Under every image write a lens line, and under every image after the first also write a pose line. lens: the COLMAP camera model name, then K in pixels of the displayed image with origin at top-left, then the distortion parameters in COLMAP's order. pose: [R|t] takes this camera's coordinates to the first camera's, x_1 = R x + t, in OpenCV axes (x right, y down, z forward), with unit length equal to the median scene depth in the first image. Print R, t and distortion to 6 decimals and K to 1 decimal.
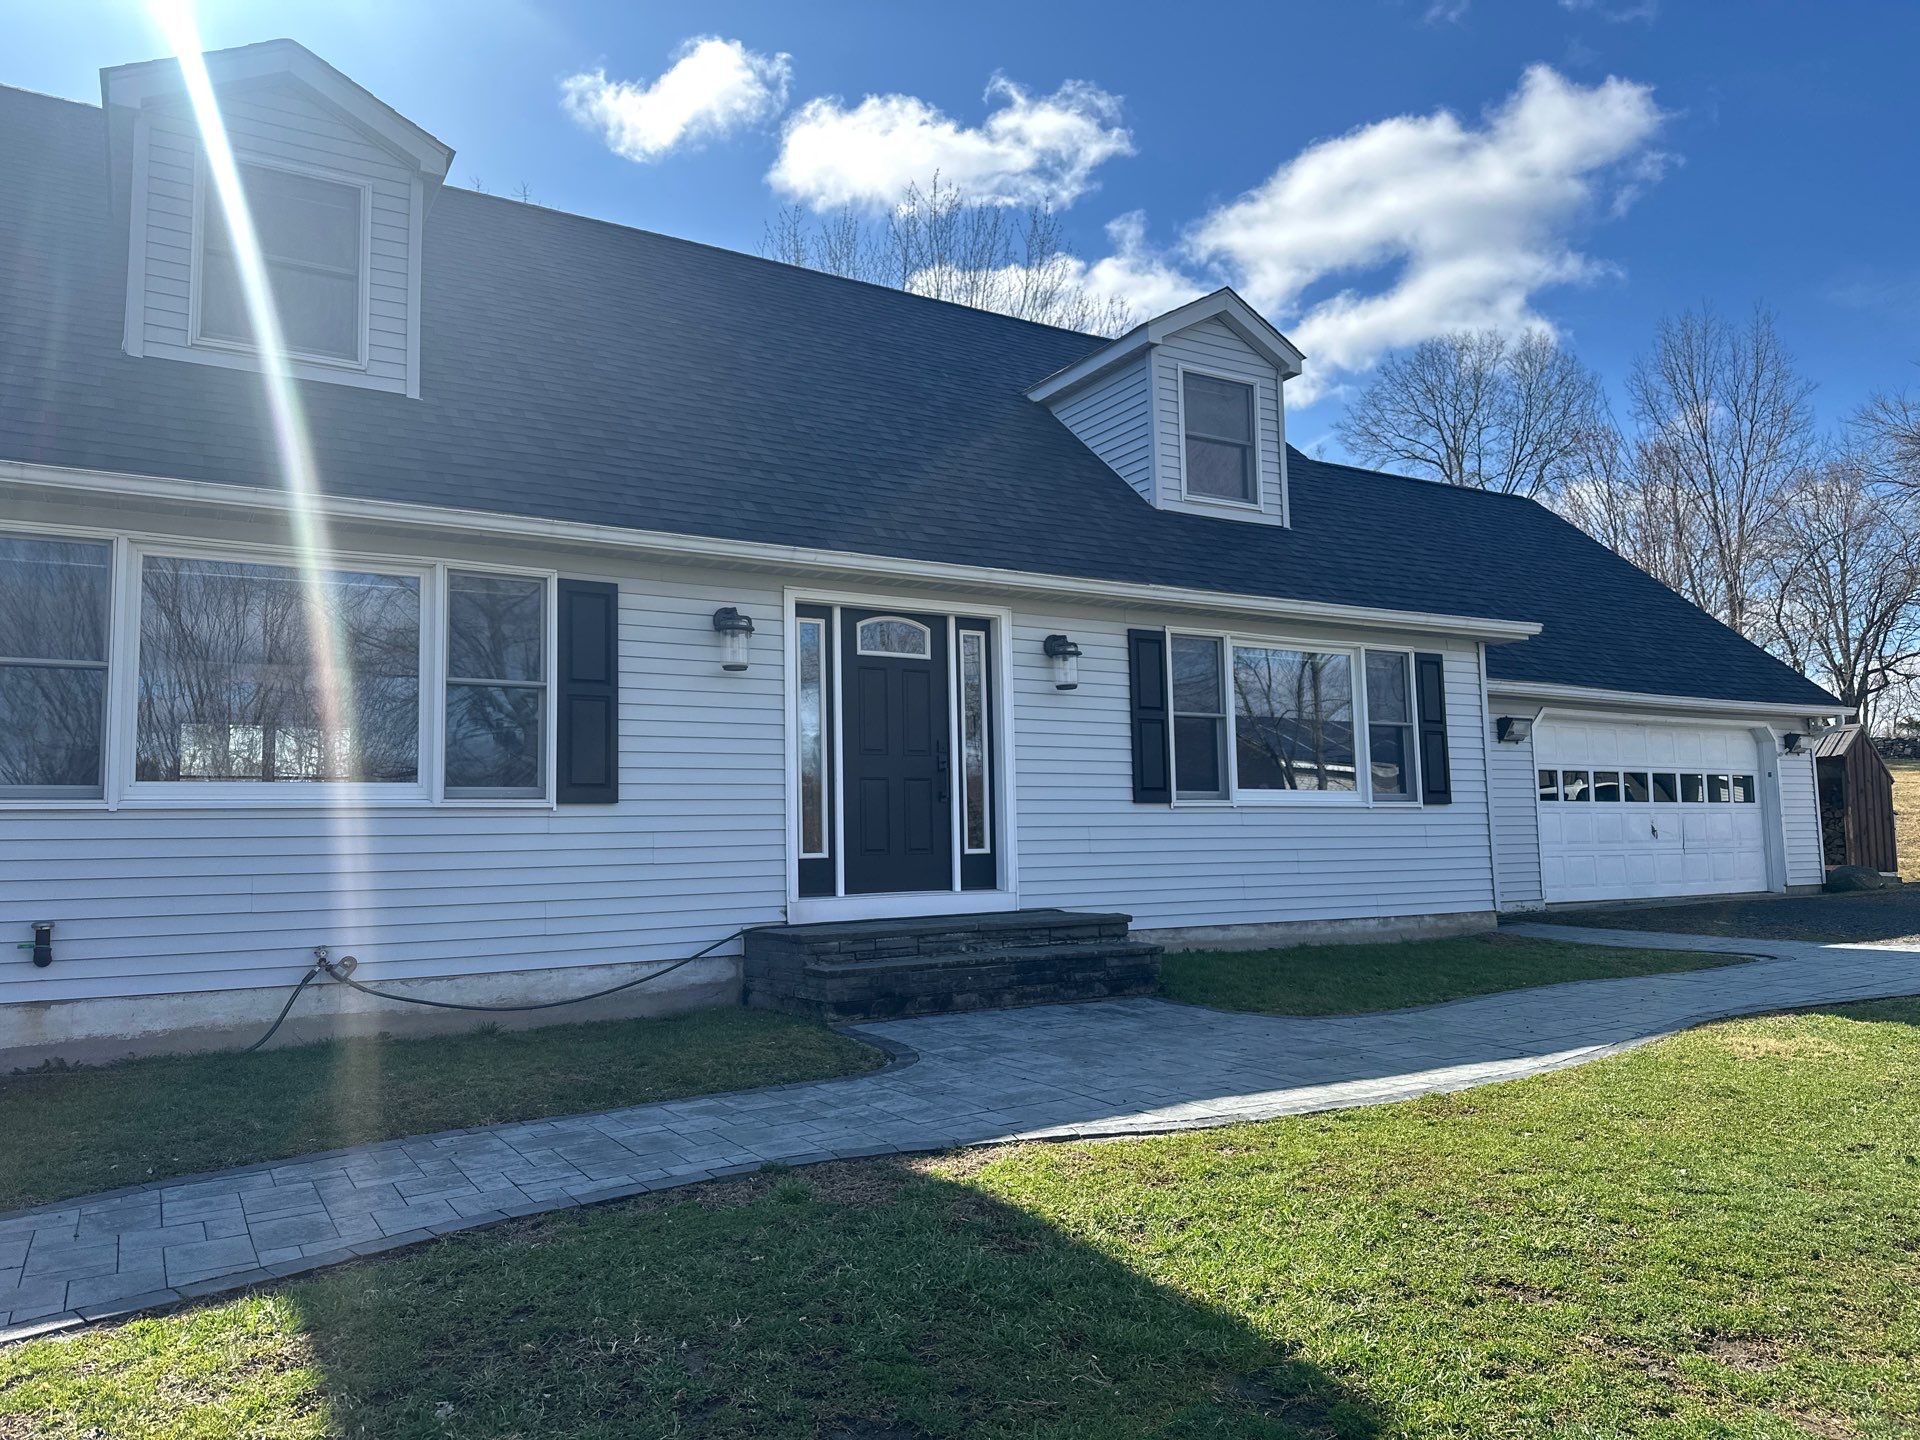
lens RADIAL K [[1308.7, 0, 952.0], [0, 1308.7, 719.6], [0, 0, 1]] dist [0.048404, -0.074209]
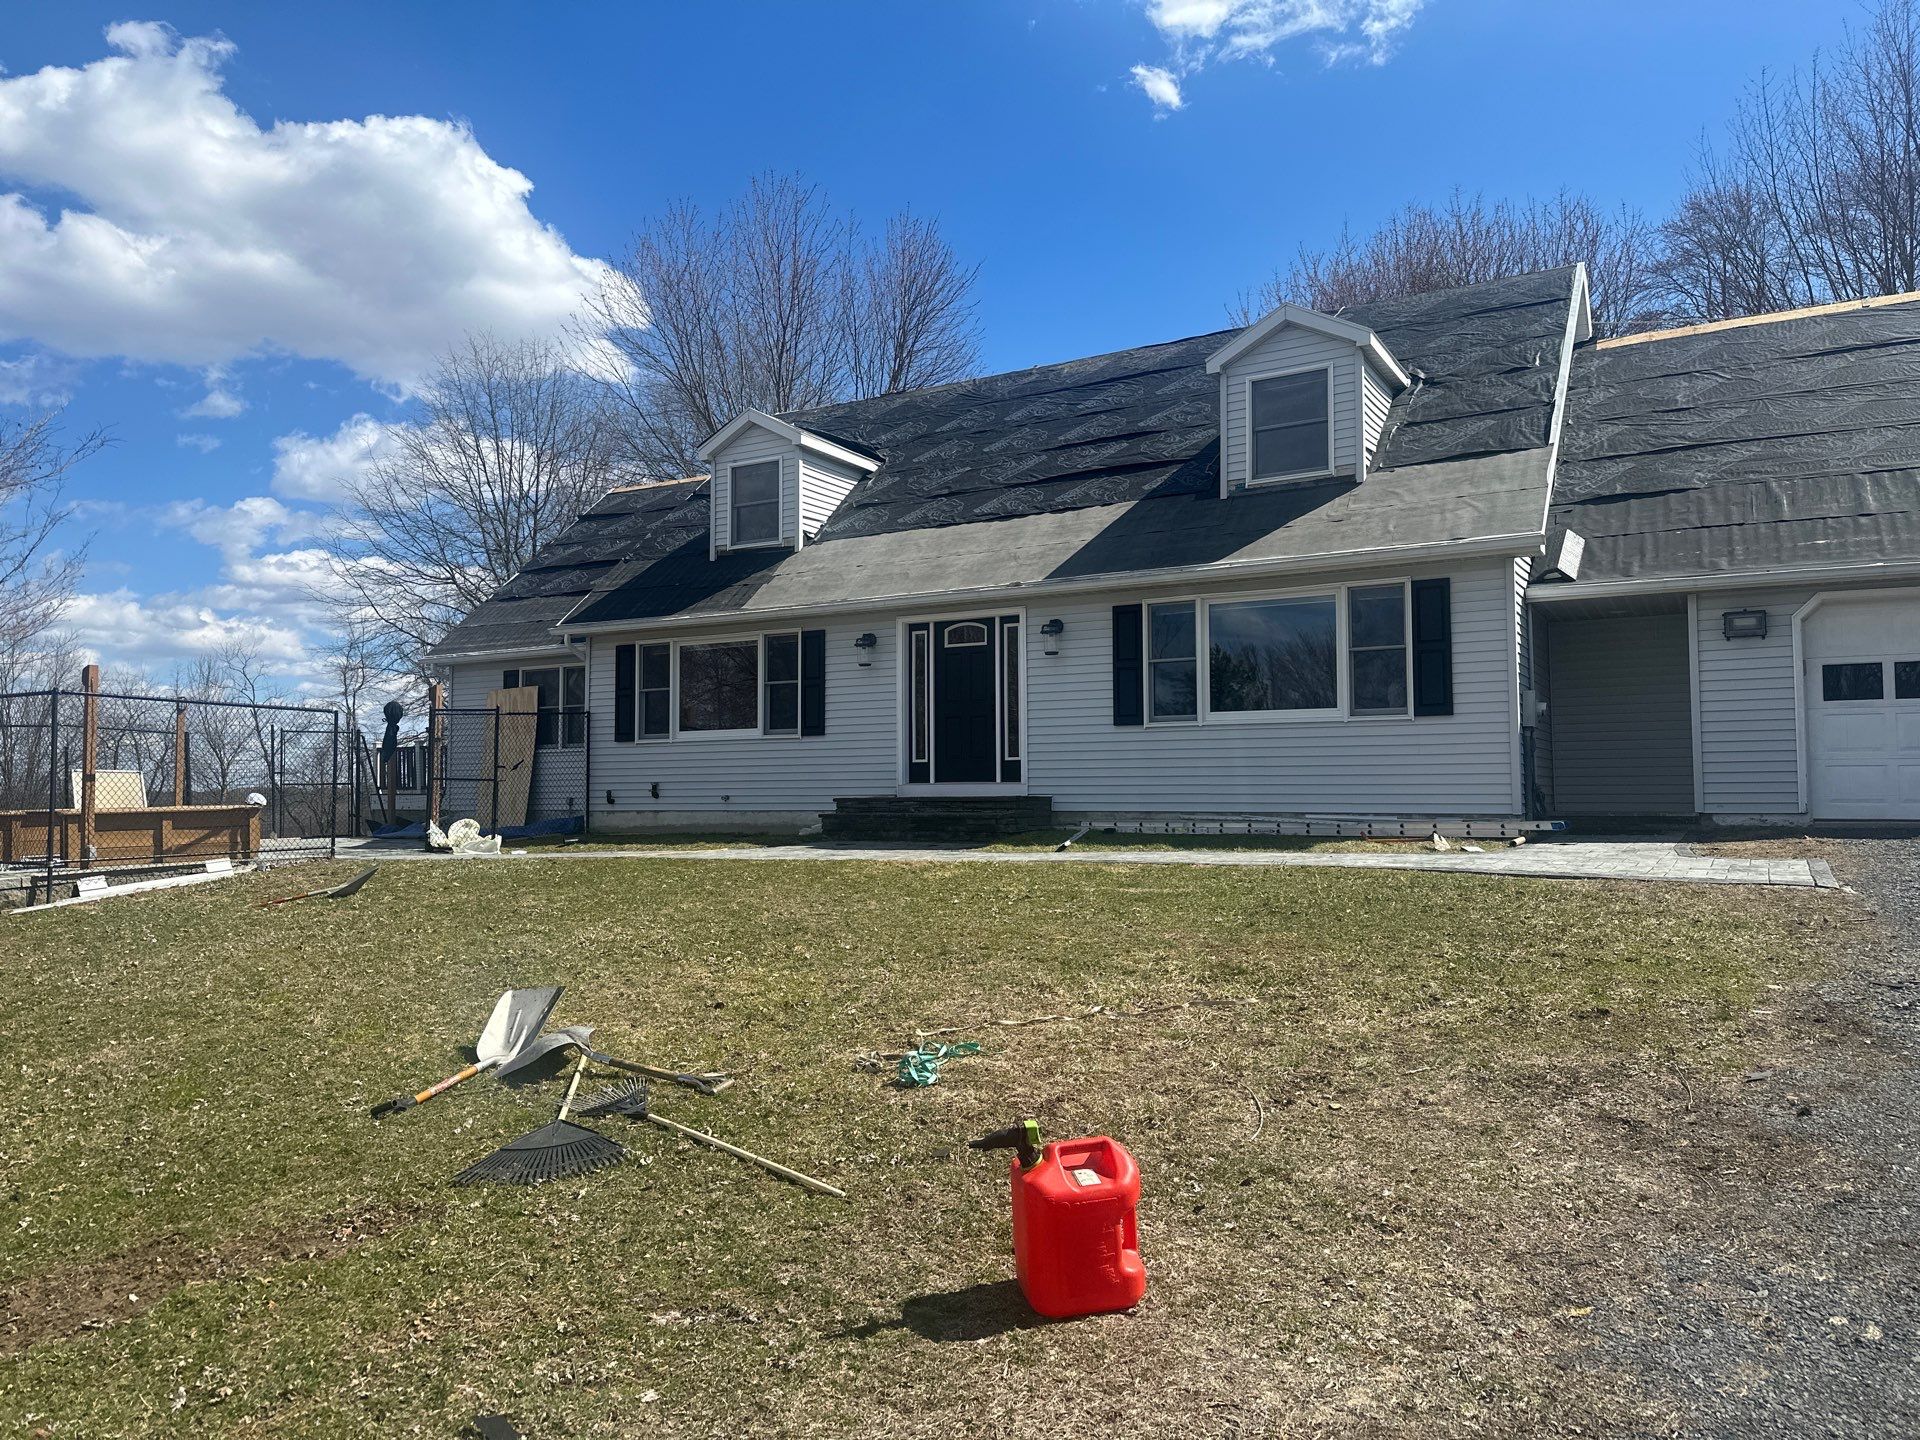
lens RADIAL K [[1308.7, 0, 952.3], [0, 1308.7, 734.1], [0, 0, 1]] dist [0.048404, -0.074209]
pose [[0.482970, -0.017483, -0.875462, 1.426069], [0.084616, 0.996053, 0.026789, 0.019233], [0.871539, -0.087017, 0.482544, 0.142534]]
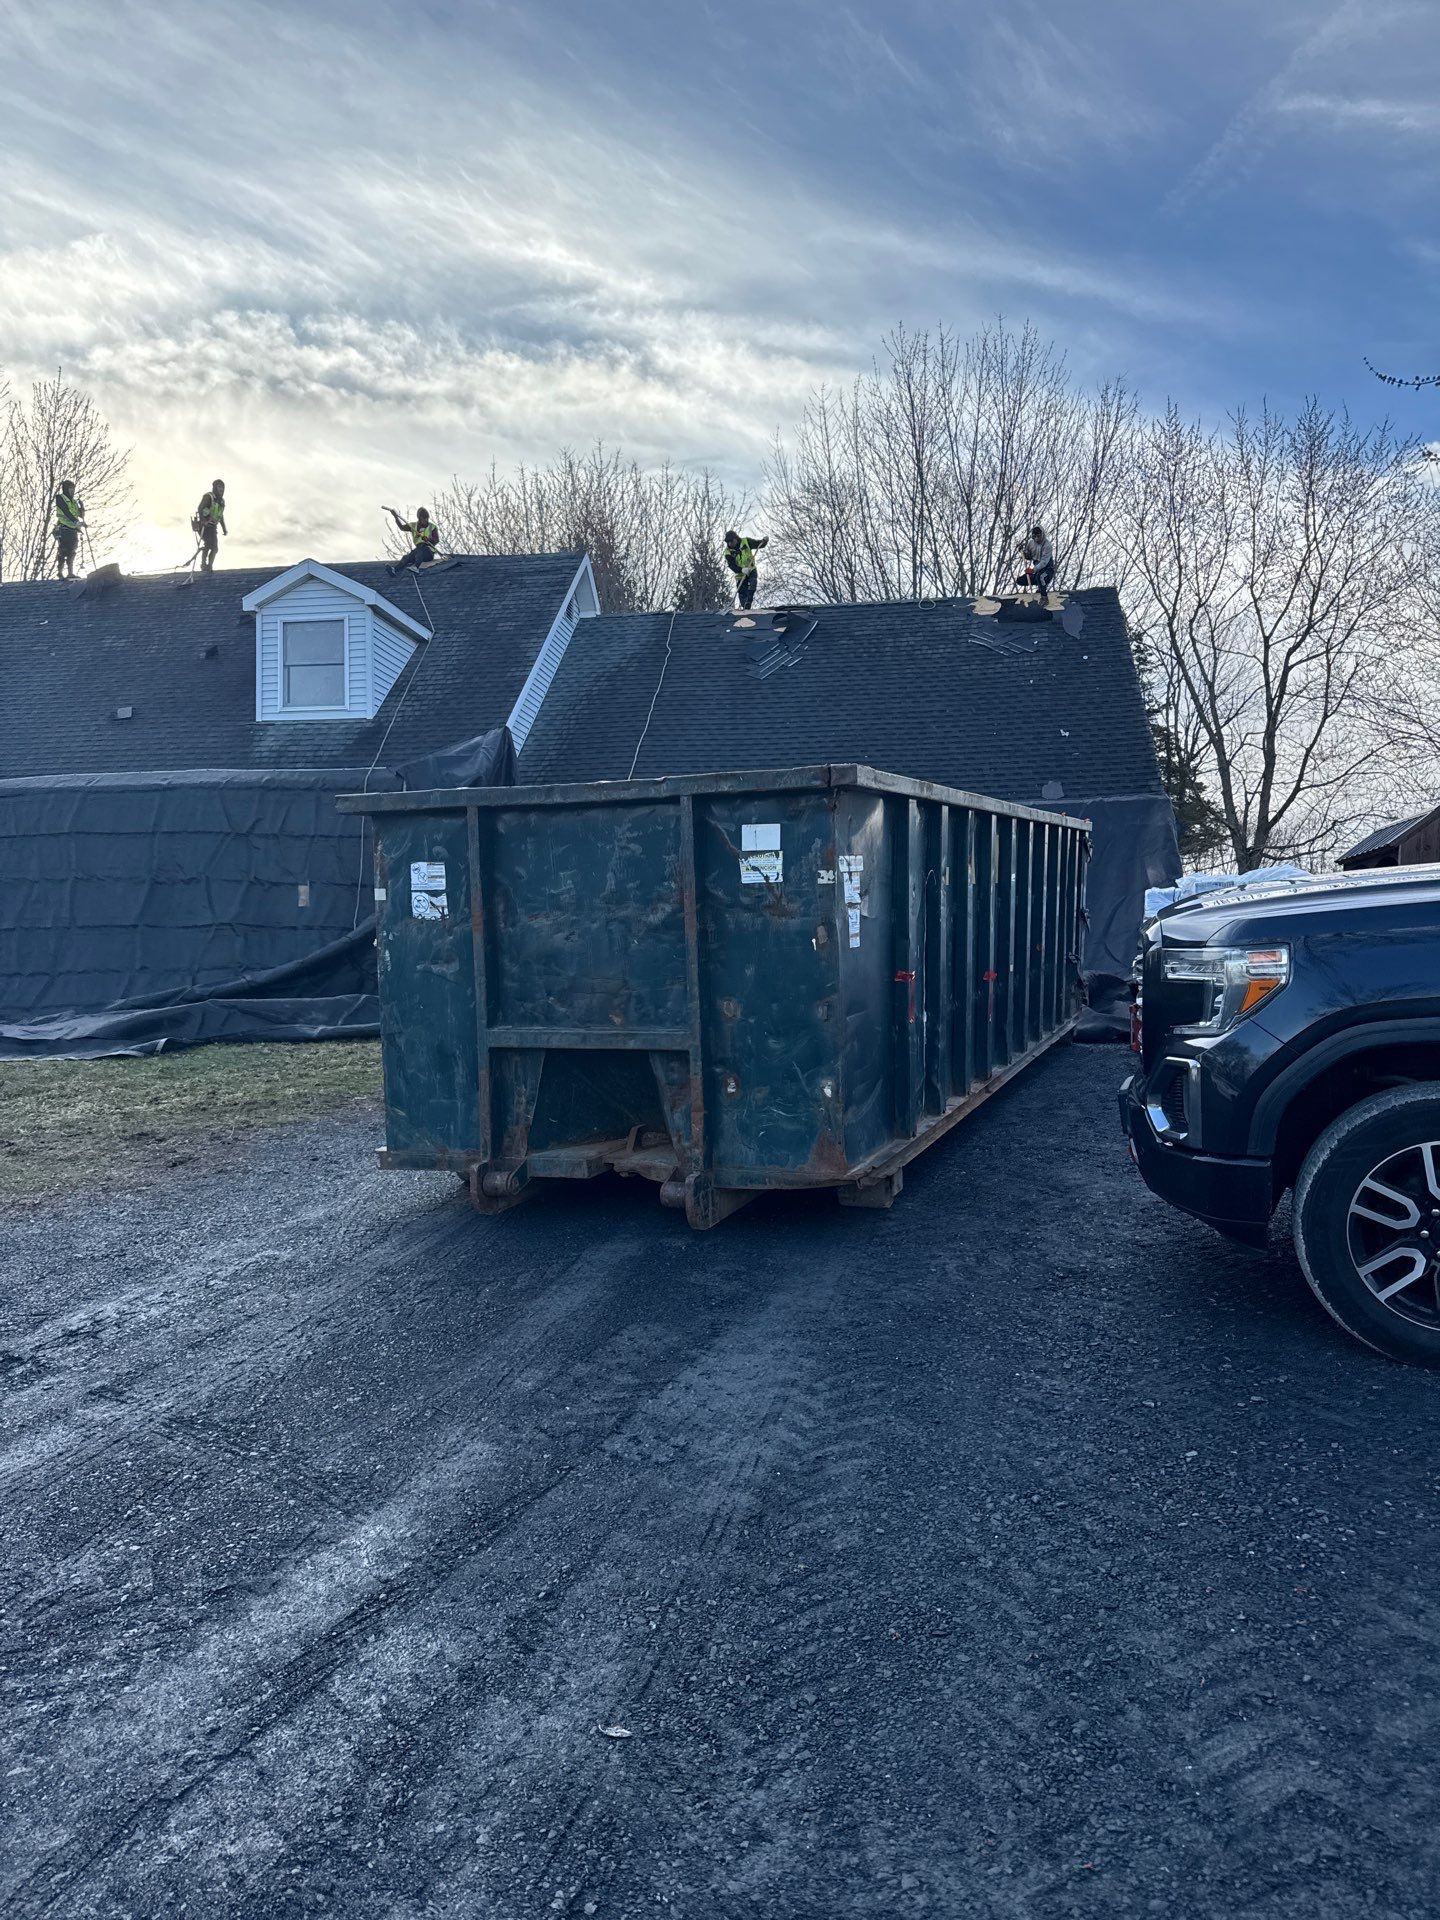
lens RADIAL K [[1308.7, 0, 725.6], [0, 1308.7, 962.1], [0, 0, 1]] dist [0.048404, -0.074209]
pose [[0.780677, 0.005785, -0.624908, 1.851737], [0.053090, 0.995728, 0.075542, 0.034980], [0.622675, -0.092150, 0.777035, 0.171247]]
